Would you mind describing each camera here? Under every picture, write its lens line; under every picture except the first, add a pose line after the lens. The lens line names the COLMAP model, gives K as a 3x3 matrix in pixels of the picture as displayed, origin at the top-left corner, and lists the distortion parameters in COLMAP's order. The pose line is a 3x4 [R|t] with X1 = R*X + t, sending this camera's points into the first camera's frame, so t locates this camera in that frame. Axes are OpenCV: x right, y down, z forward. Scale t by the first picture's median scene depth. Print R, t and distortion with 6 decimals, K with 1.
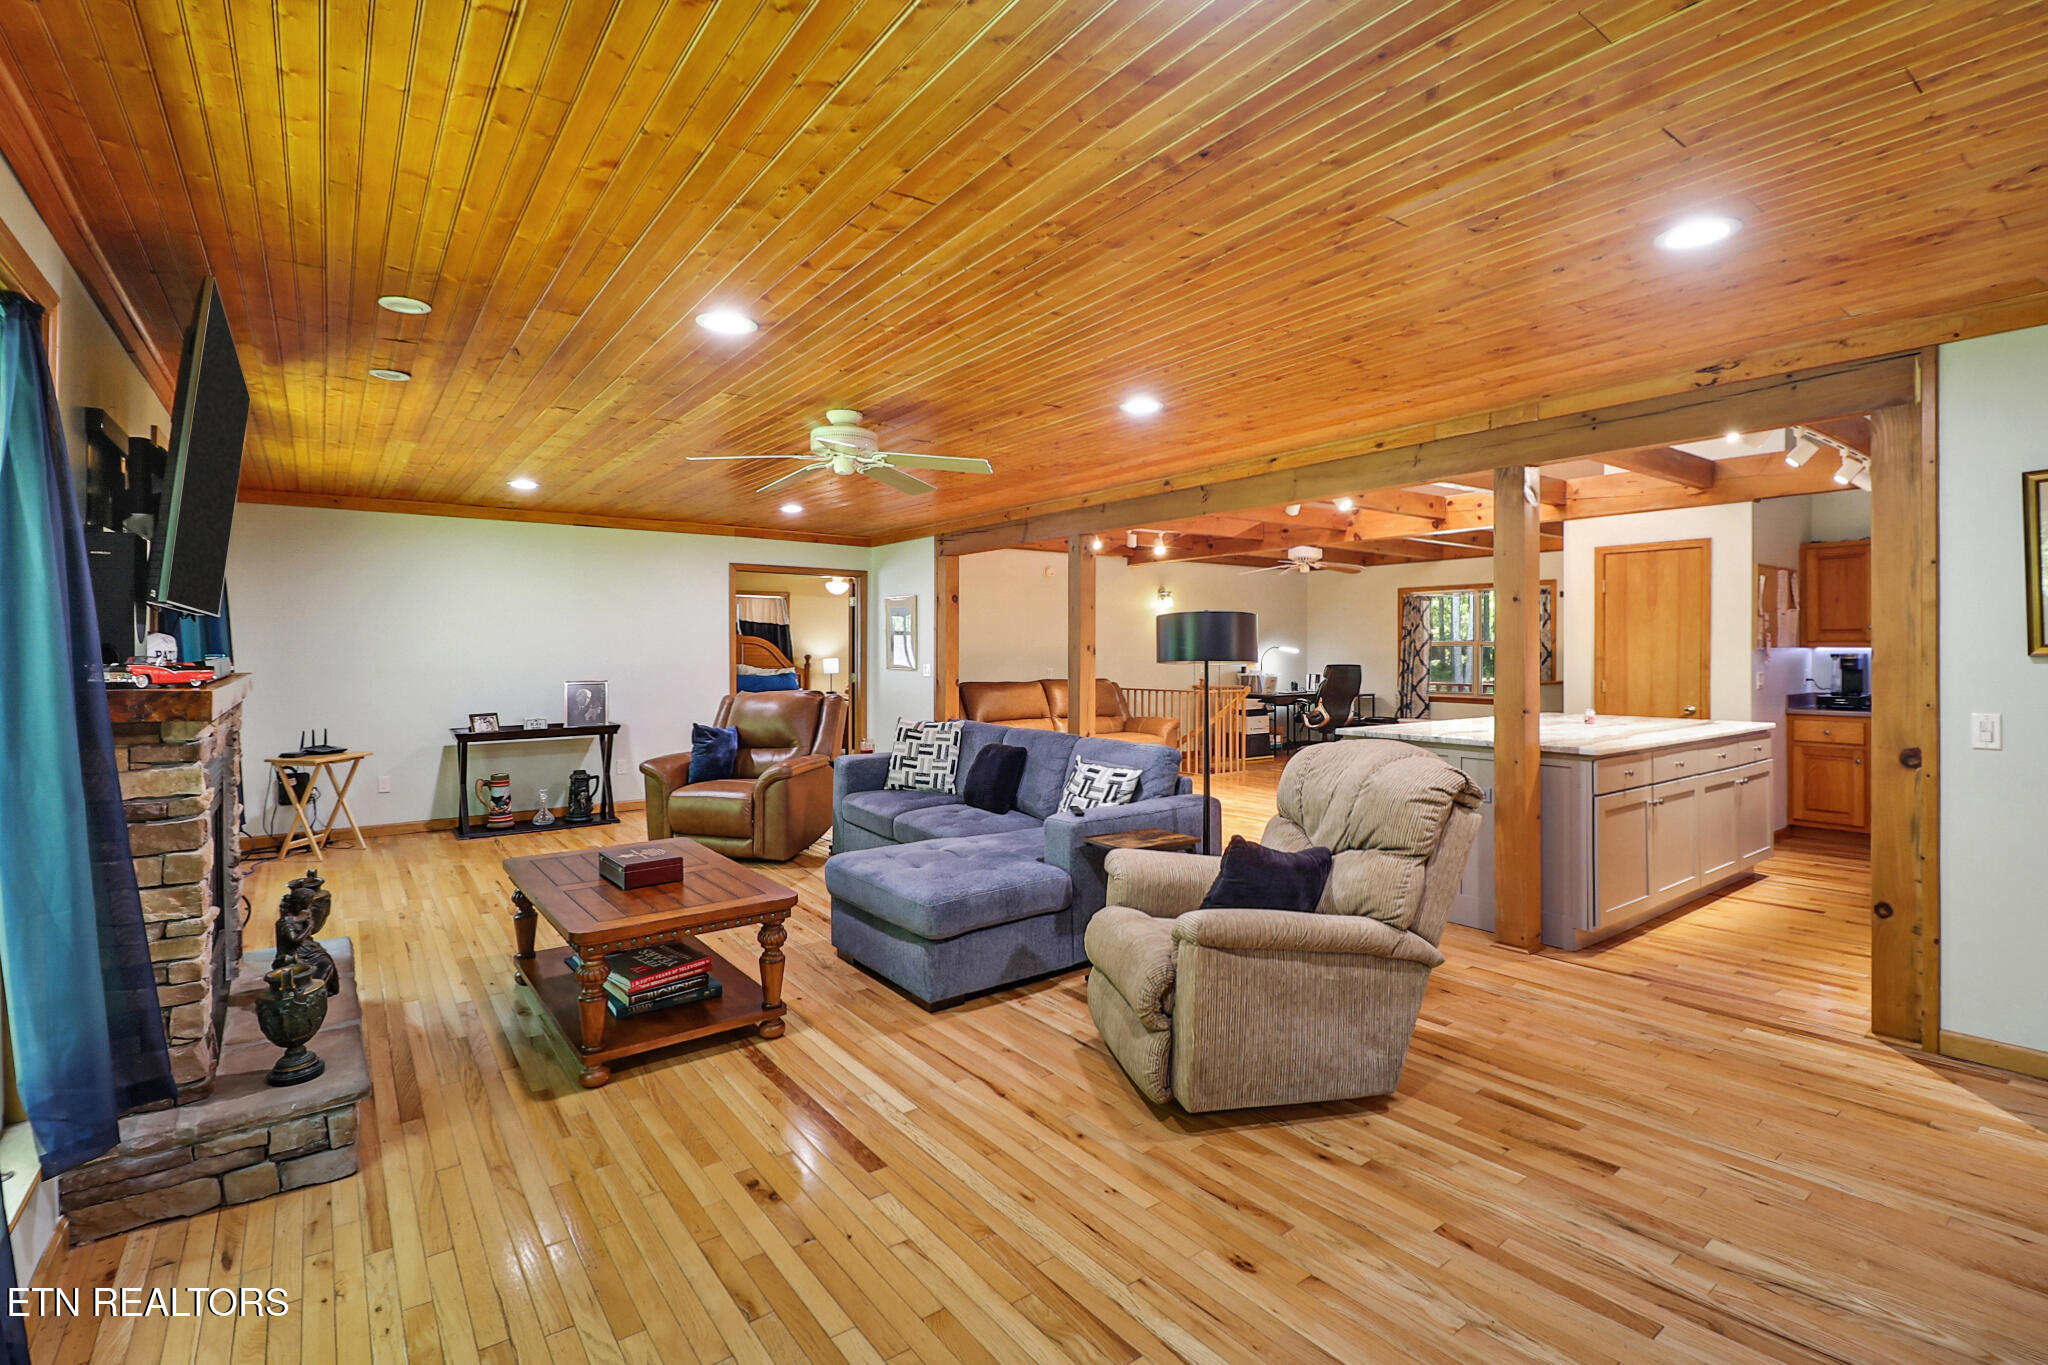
lens RADIAL K [[958.1, 0, 1020.5], [0, 958.1, 673.9], [0, 0, 1]] dist [-0.002804, -0.002786]
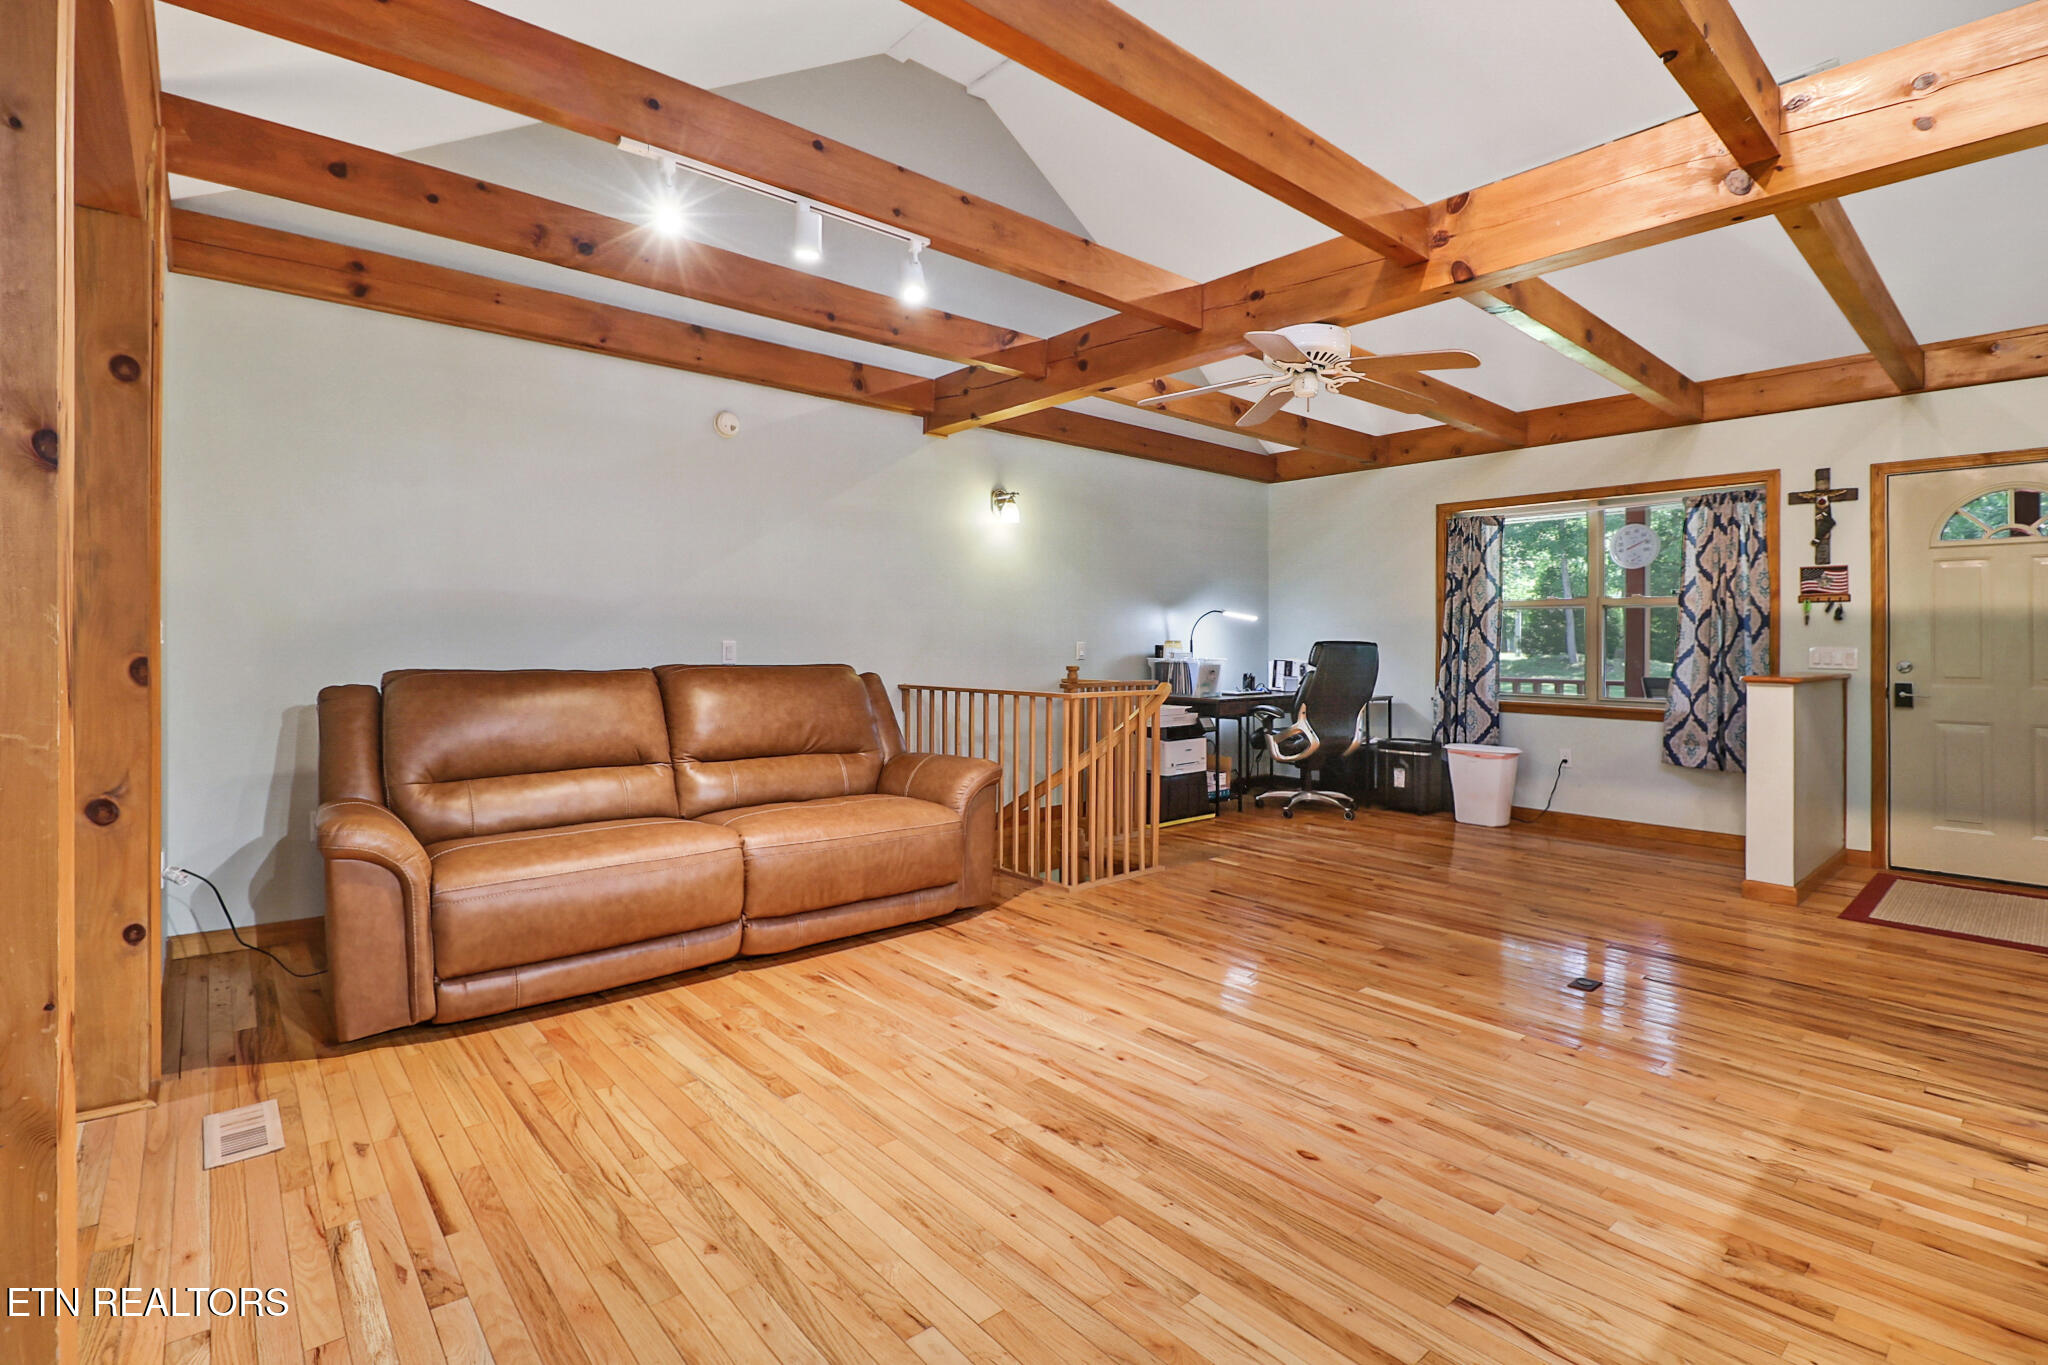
lens RADIAL K [[958.1, 0, 1031.0], [0, 958.1, 669.1], [0, 0, 1]] dist [-0.002804, -0.002786]
pose [[0.996562, 0.004743, 0.082712, 0.120097], [-0.005182, 0.999974, 0.005101, 0.003493], [-0.082686, -0.005512, 0.996560, 0.484273]]
